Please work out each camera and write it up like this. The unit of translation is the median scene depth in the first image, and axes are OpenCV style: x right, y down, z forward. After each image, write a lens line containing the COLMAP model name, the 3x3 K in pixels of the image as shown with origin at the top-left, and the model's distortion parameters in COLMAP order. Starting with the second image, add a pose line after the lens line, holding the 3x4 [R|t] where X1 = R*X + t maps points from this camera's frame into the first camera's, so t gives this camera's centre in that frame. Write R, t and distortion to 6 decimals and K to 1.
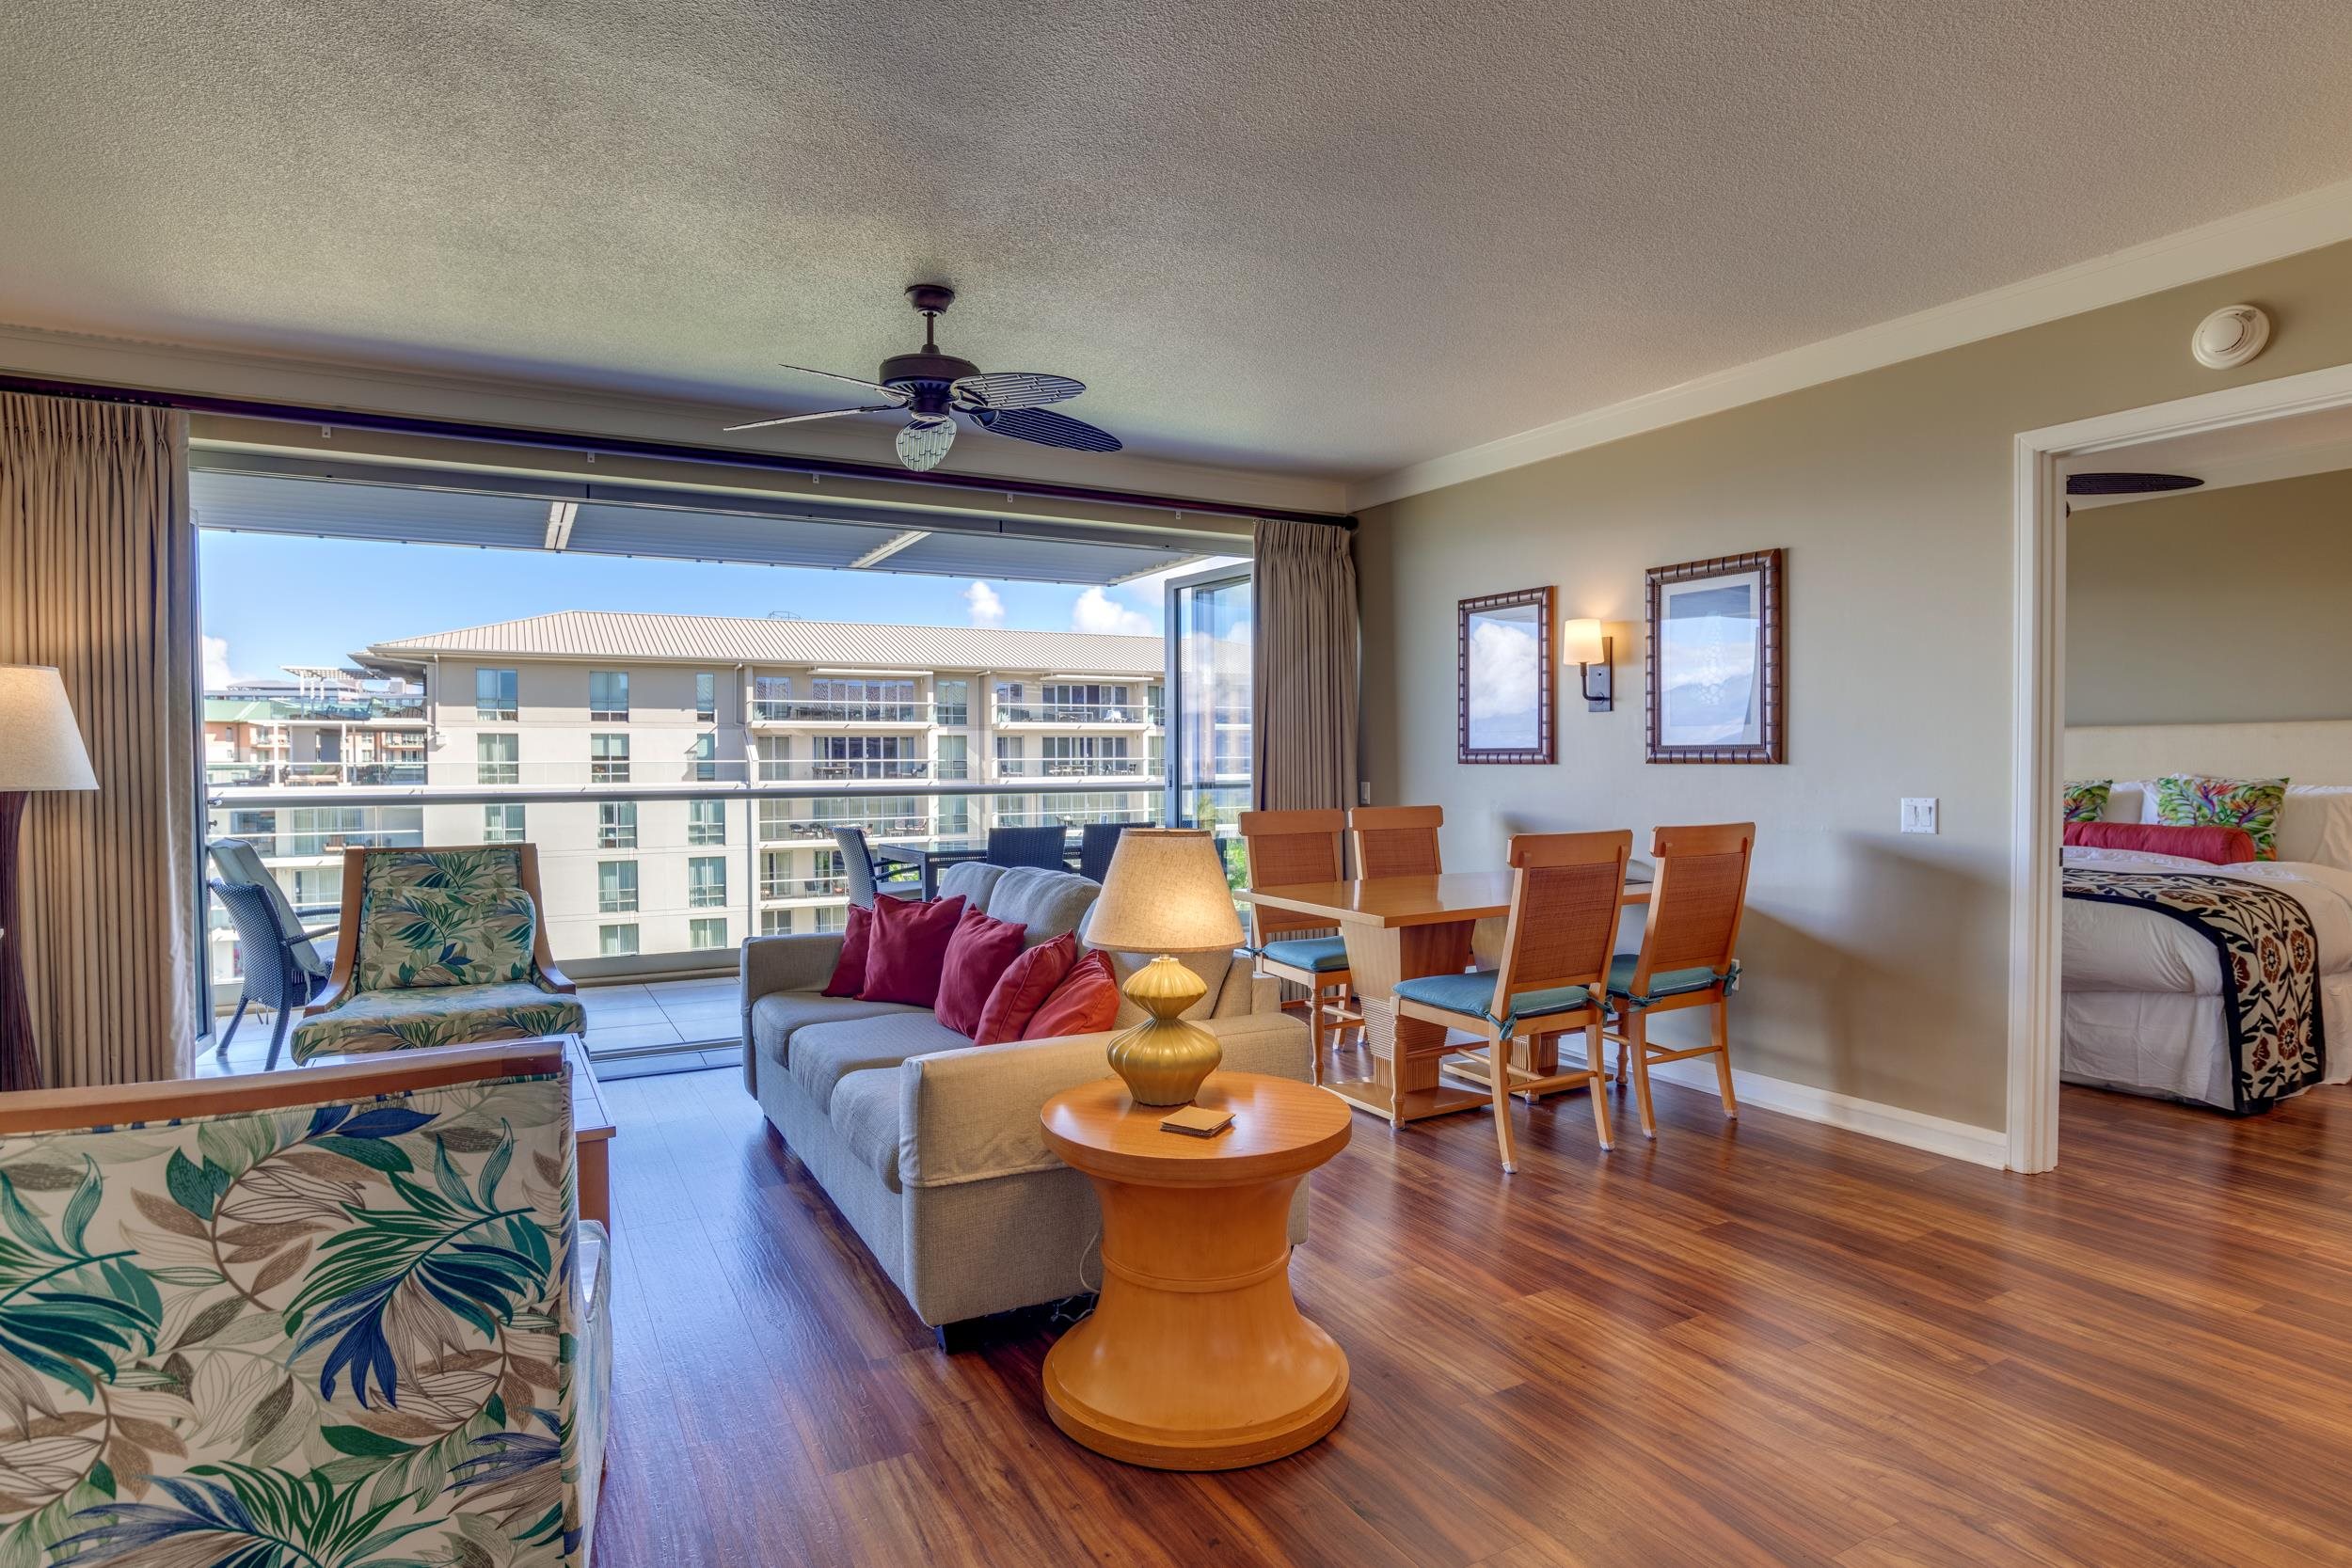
lens RADIAL K [[1242.6, 0, 1186.3], [0, 1242.6, 783.7], [0, 0, 1]] dist [-0.055063, 0.026051]
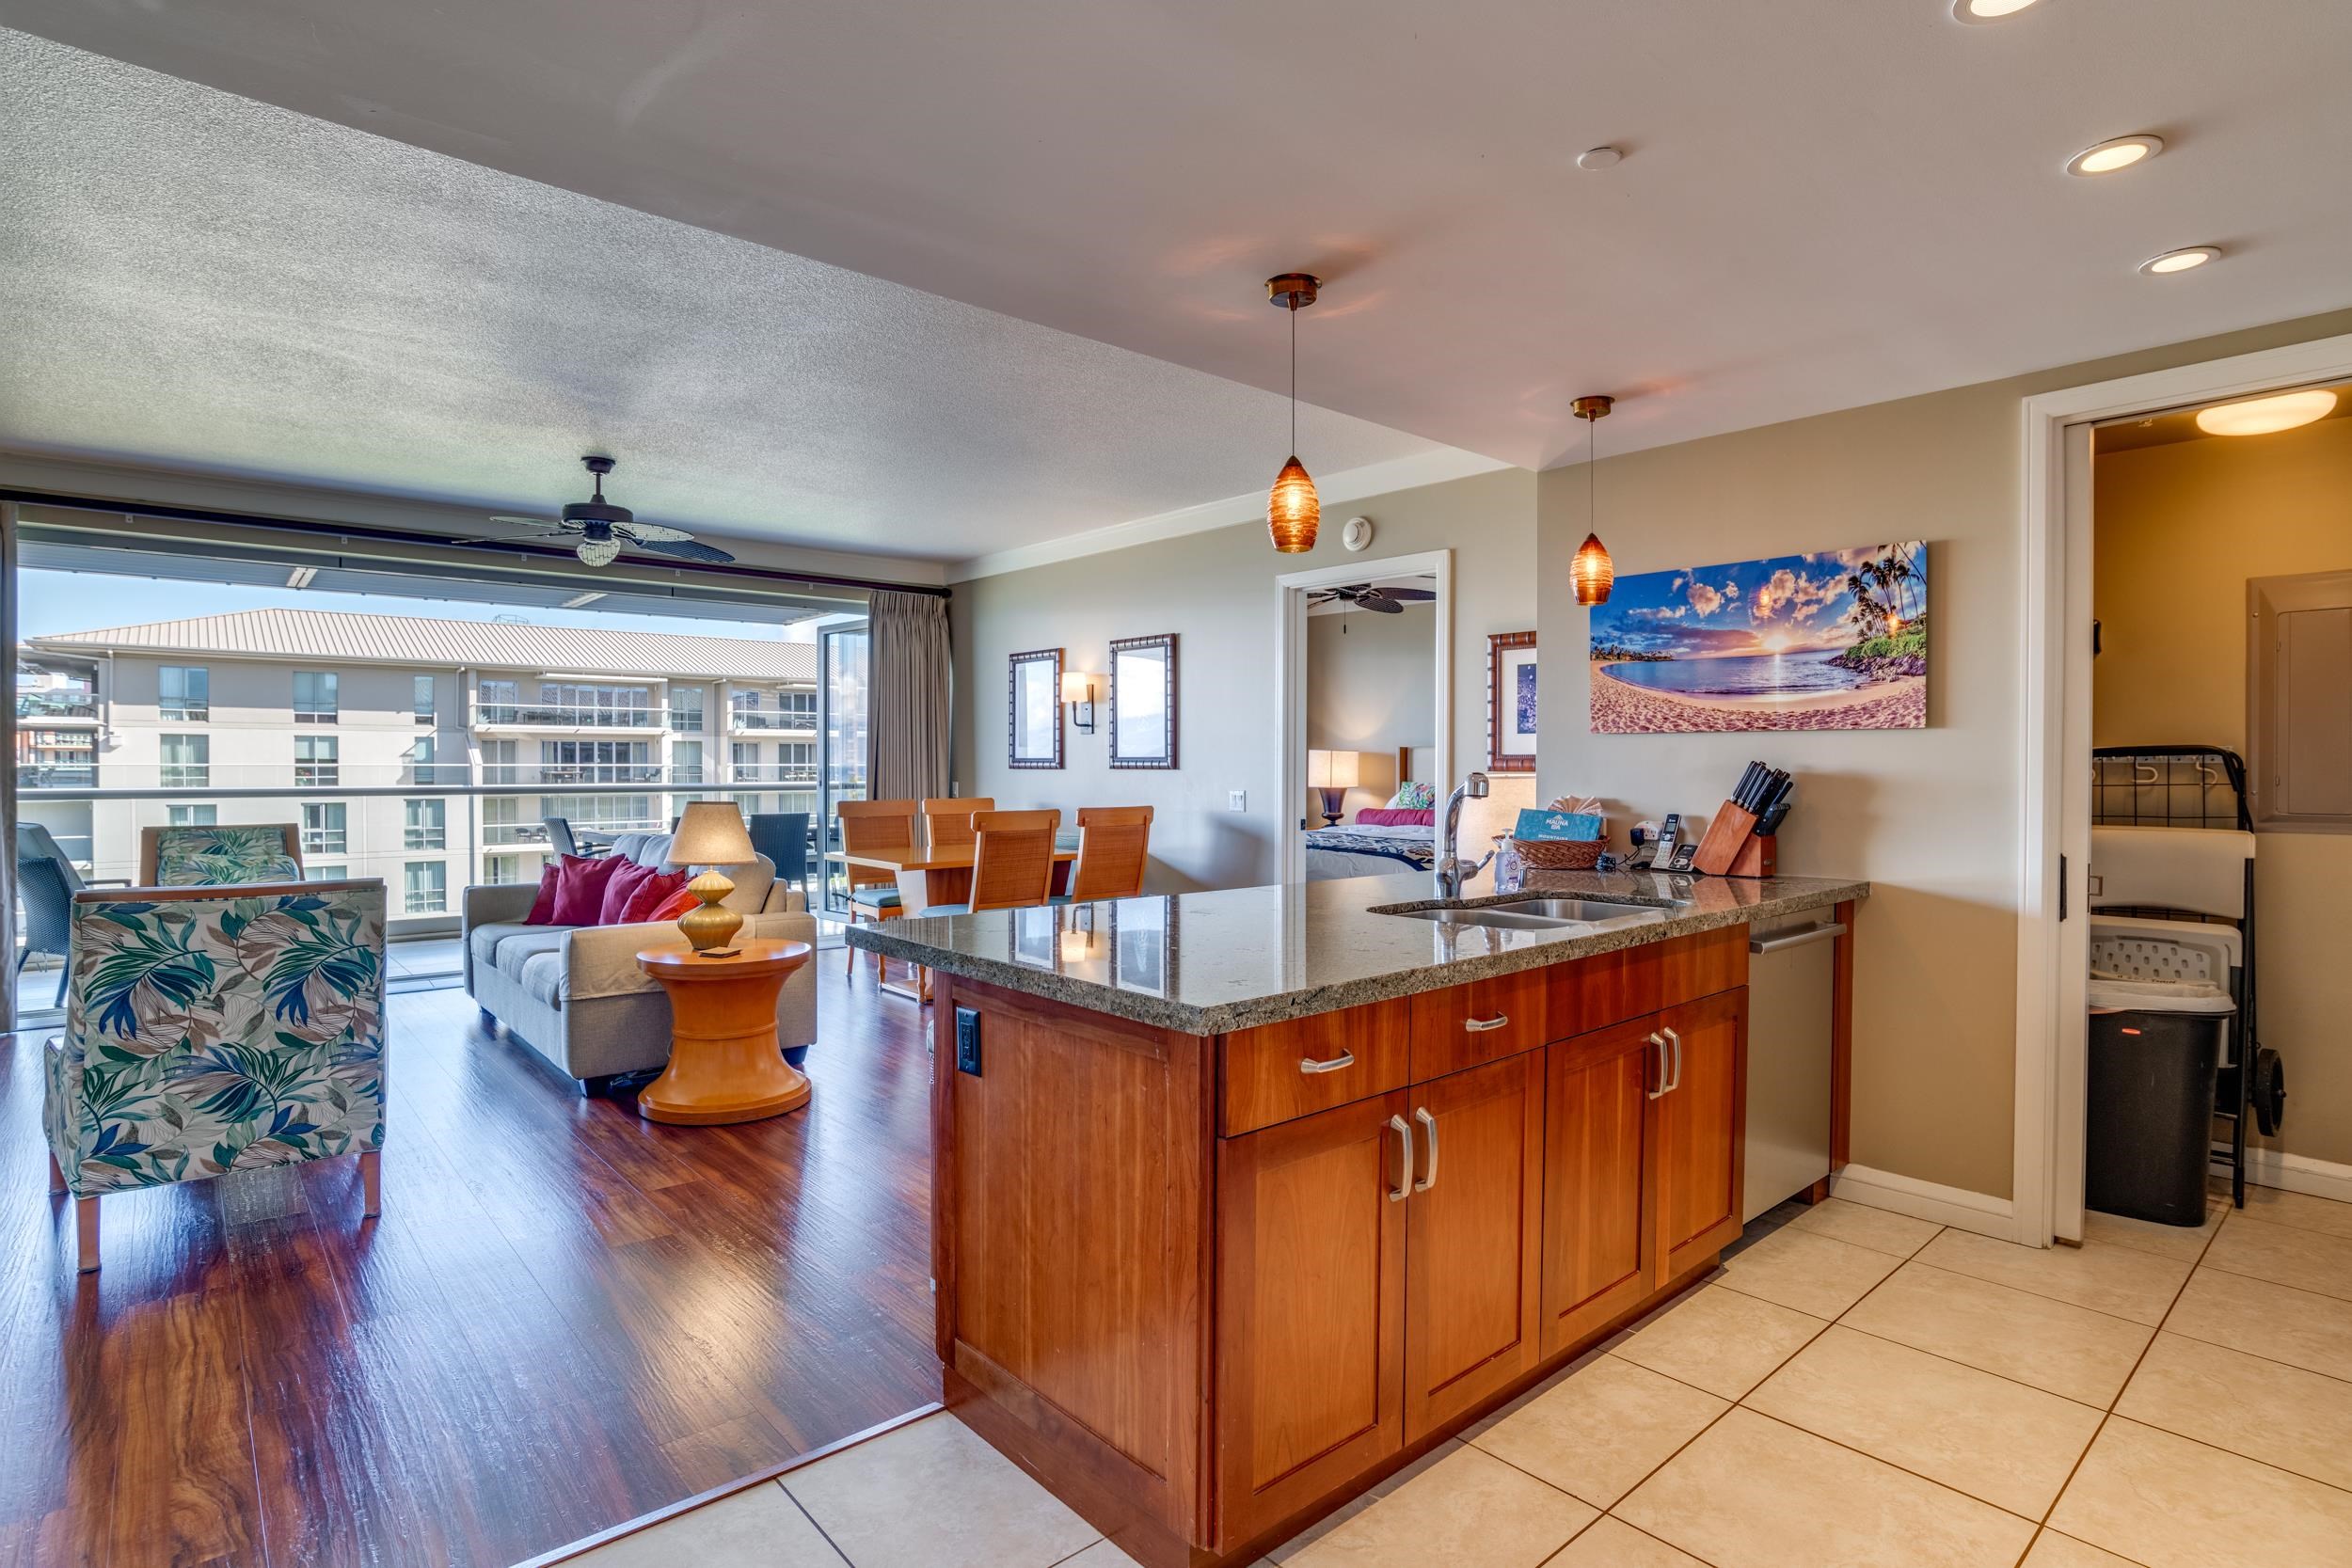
lens RADIAL K [[1217.2, 0, 1189.6], [0, 1217.2, 782.7], [0, 0, 1]] dist [-0.049077, 0.024352]
pose [[0.980337, 0.003489, 0.197300, 0.162625], [-0.002189, 0.999974, -0.006809, 0.009968], [-0.197319, 0.006243, 0.980320, -0.452775]]
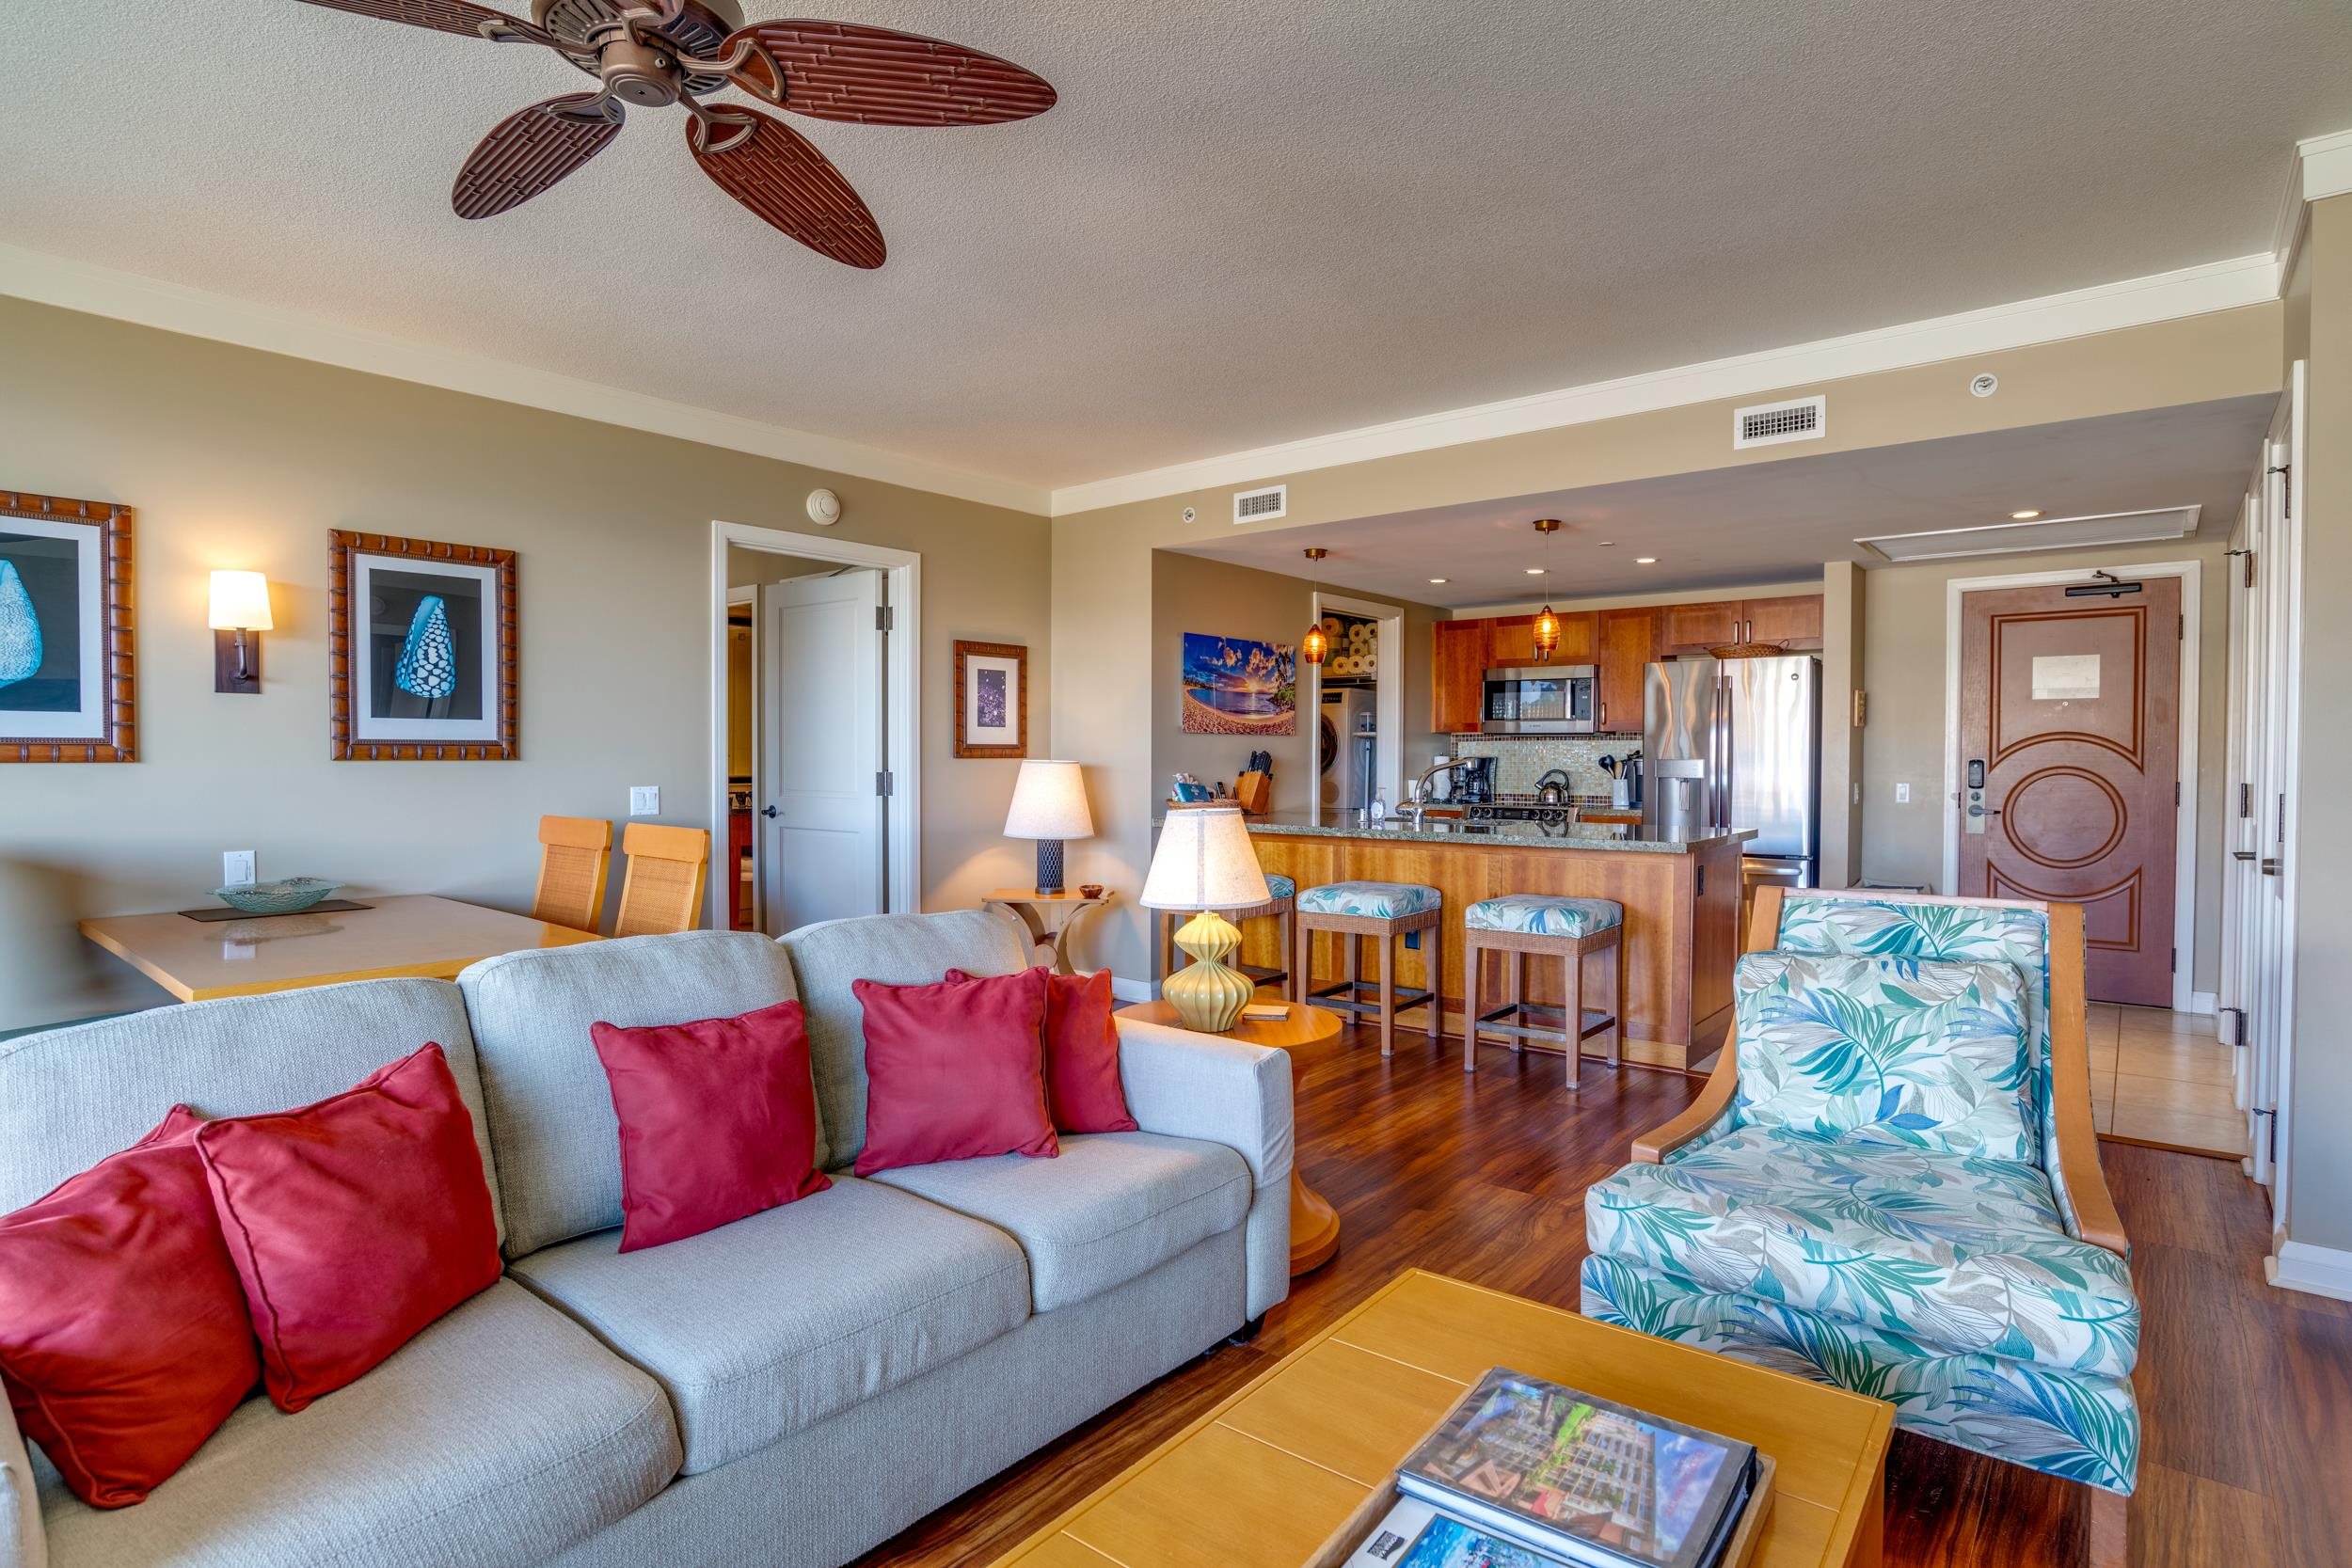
lens RADIAL K [[1217.2, 0, 1189.6], [0, 1217.2, 782.7], [0, 0, 1]] dist [-0.049077, 0.024352]
pose [[-0.369165, -0.017778, 0.929194, -0.555088], [0.020412, 0.999421, 0.027231, -0.010729], [-0.929140, 0.029019, -0.368588, 0.707926]]
